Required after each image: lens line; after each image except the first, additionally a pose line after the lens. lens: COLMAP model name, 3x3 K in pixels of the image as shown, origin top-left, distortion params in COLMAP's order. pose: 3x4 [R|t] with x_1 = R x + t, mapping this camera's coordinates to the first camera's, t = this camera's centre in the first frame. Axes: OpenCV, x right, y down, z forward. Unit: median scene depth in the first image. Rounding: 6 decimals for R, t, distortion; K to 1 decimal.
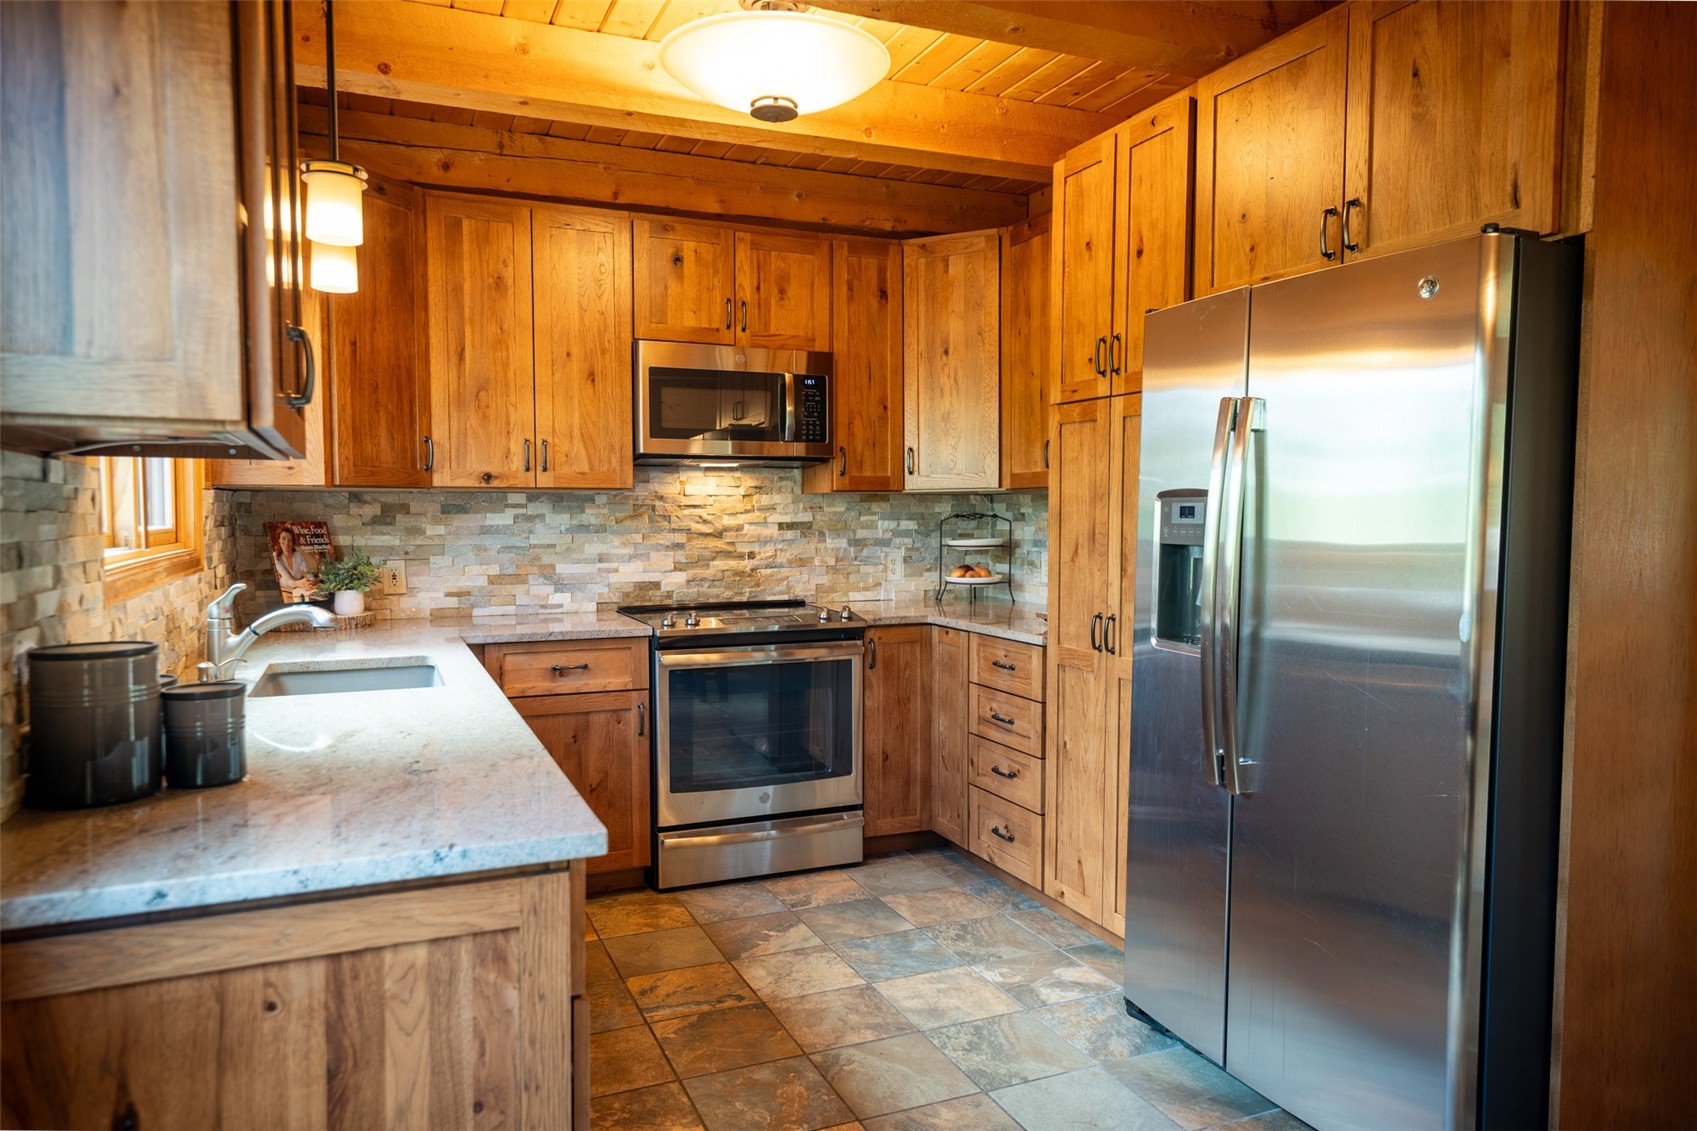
lens RADIAL K [[1100.5, 0, 844.9], [0, 1100.5, 570.1], [0, 0, 1]] dist [0.010337, 0.000811]
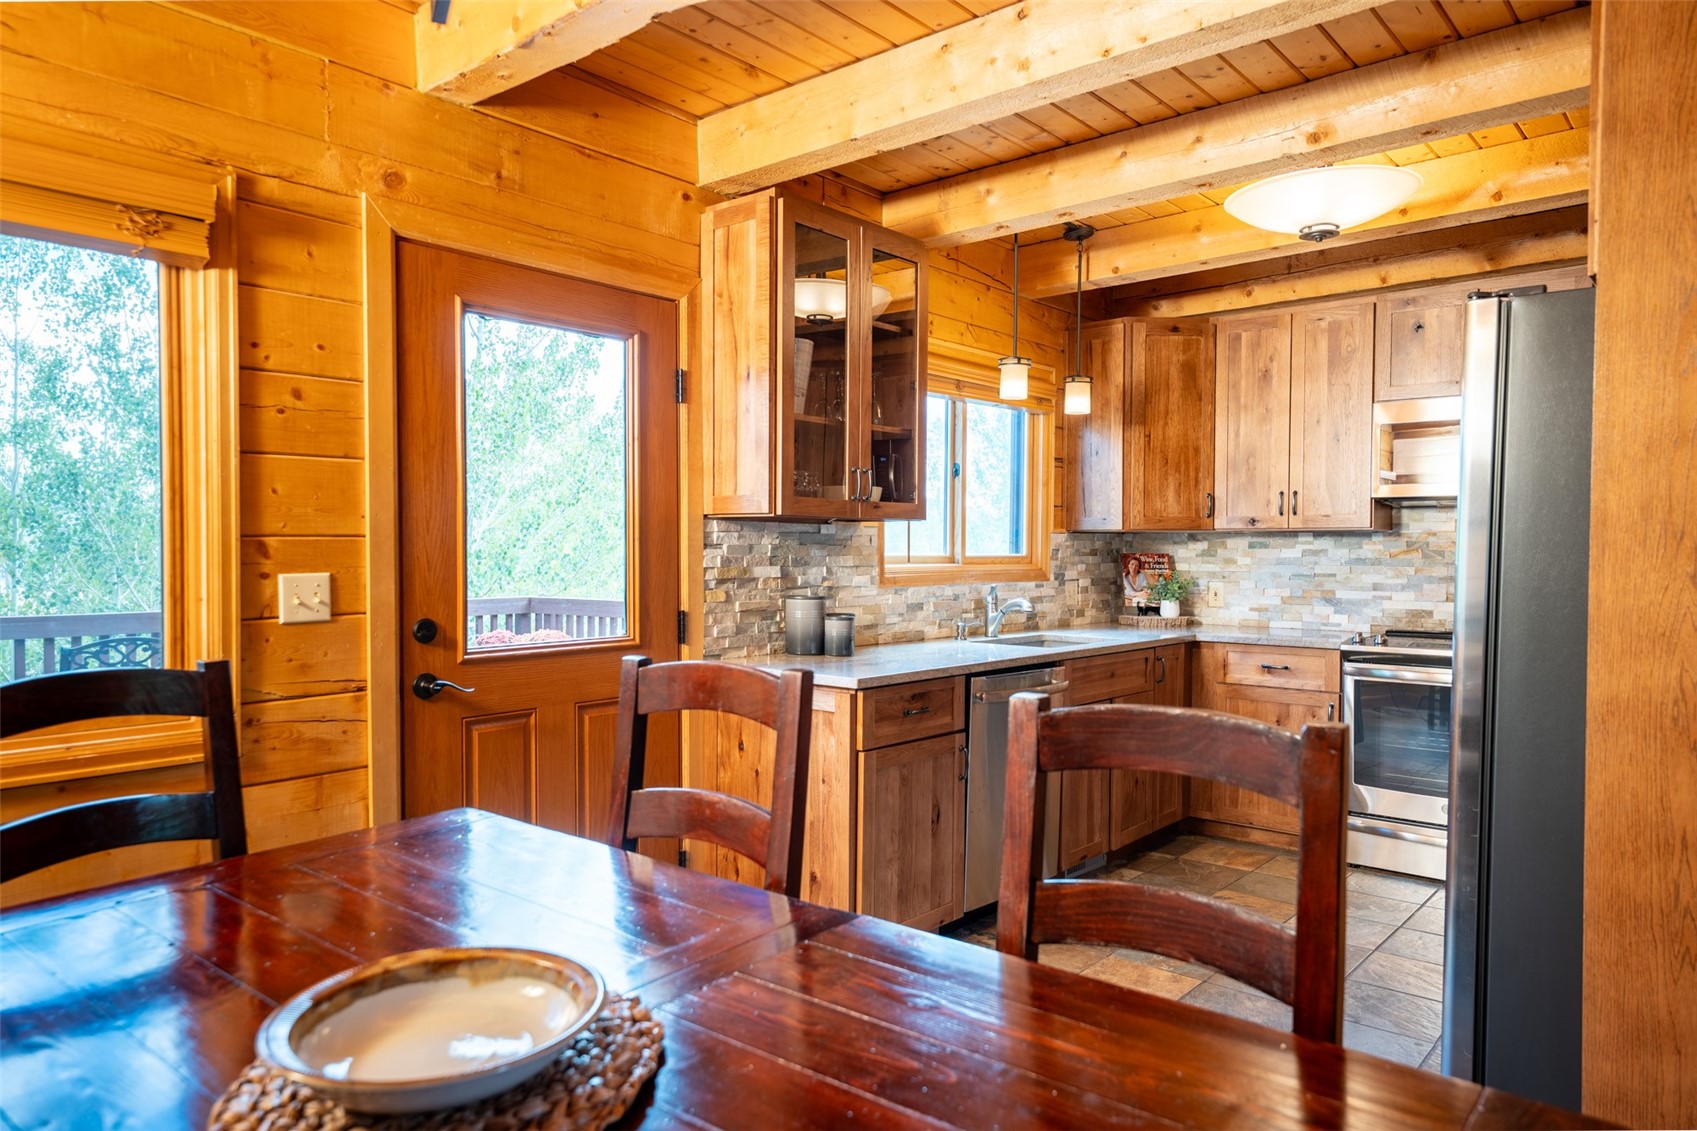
lens RADIAL K [[1100.5, 0, 844.0], [0, 1100.5, 567.0], [0, 0, 1]] dist [0.010337, 0.000811]
pose [[0.451264, 0.017929, -0.892210, 0.602431], [-0.051824, 0.998637, -0.006144, 0.004654], [0.890885, 0.049010, 0.451578, -0.039868]]
